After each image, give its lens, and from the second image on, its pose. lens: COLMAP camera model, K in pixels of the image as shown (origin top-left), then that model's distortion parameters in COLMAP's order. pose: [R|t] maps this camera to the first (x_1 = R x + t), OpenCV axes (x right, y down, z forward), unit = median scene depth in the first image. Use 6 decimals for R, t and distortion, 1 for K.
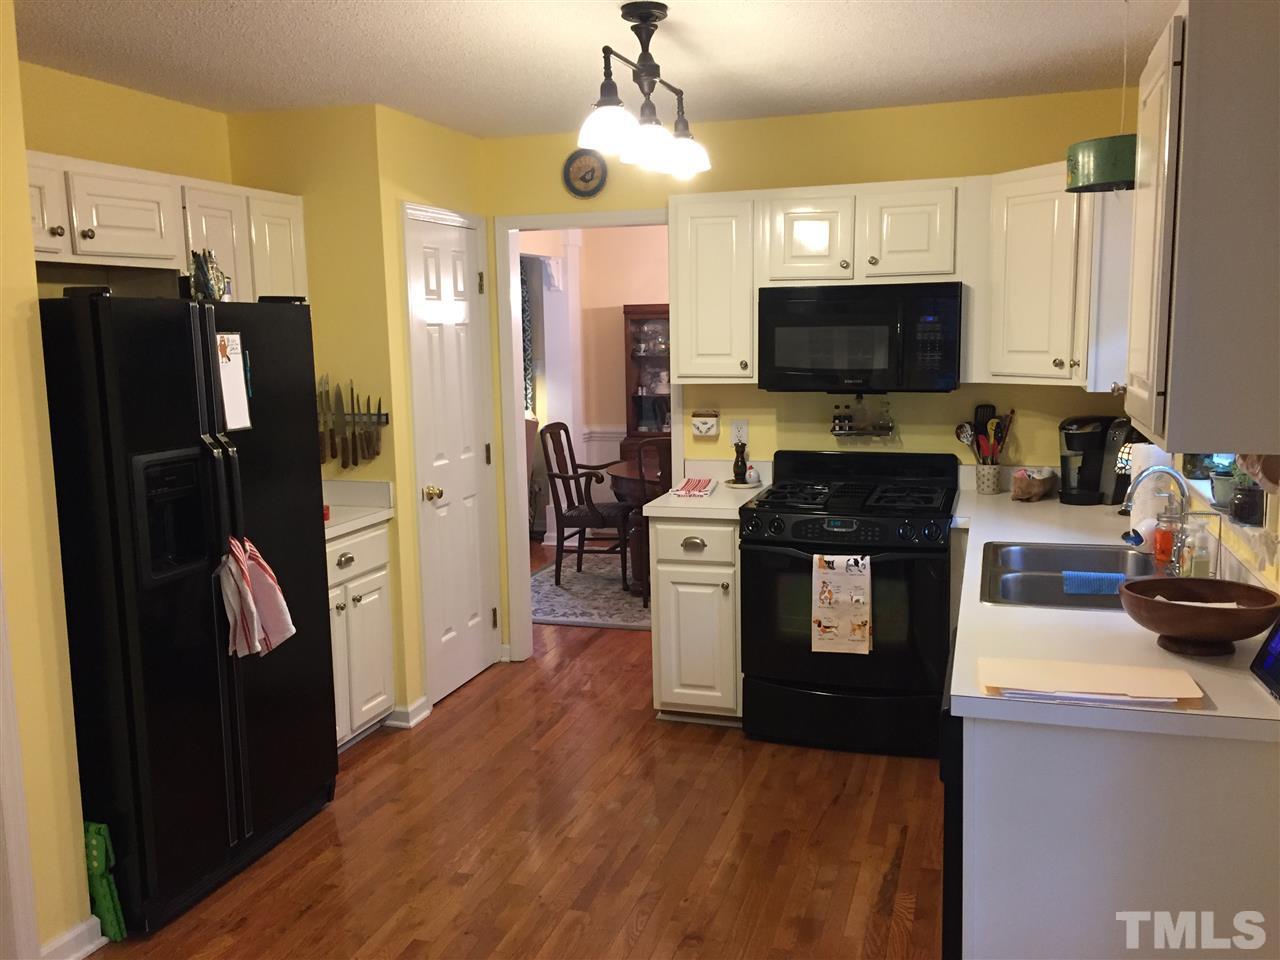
lens RADIAL K [[1091.3, 0, 637.7], [0, 1091.3, 479.2], [0, 0, 1]] dist [0.051123, -0.039029]
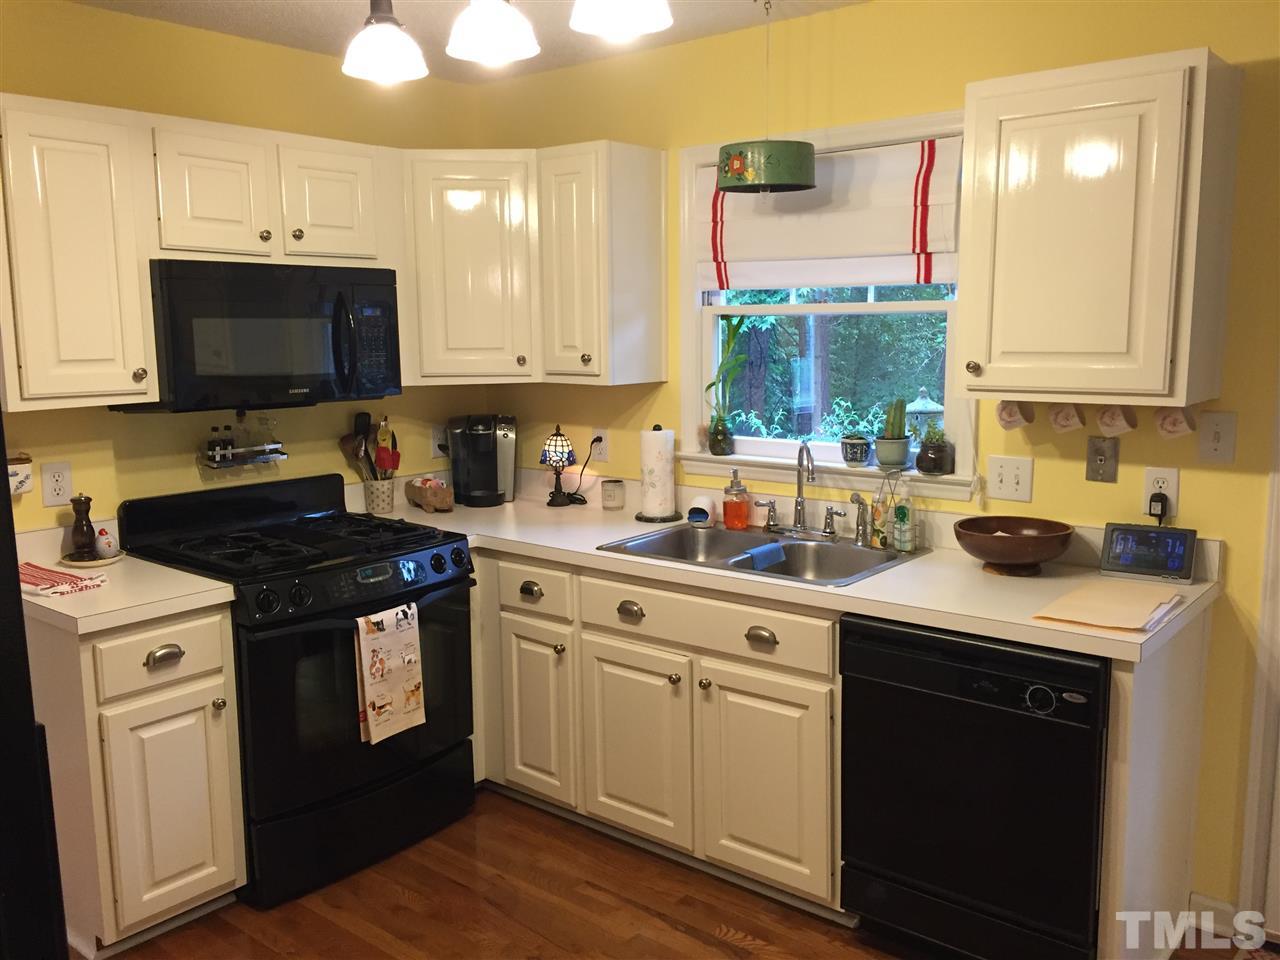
lens RADIAL K [[1091.3, 0, 638.1], [0, 1091.3, 480.9], [0, 0, 1]] dist [0.051123, -0.039029]
pose [[0.363647, -0.121551, 0.923573, -0.434137], [0.132665, 0.988102, 0.077809, -0.055673], [-0.922042, 0.094230, 0.375446, 0.502445]]
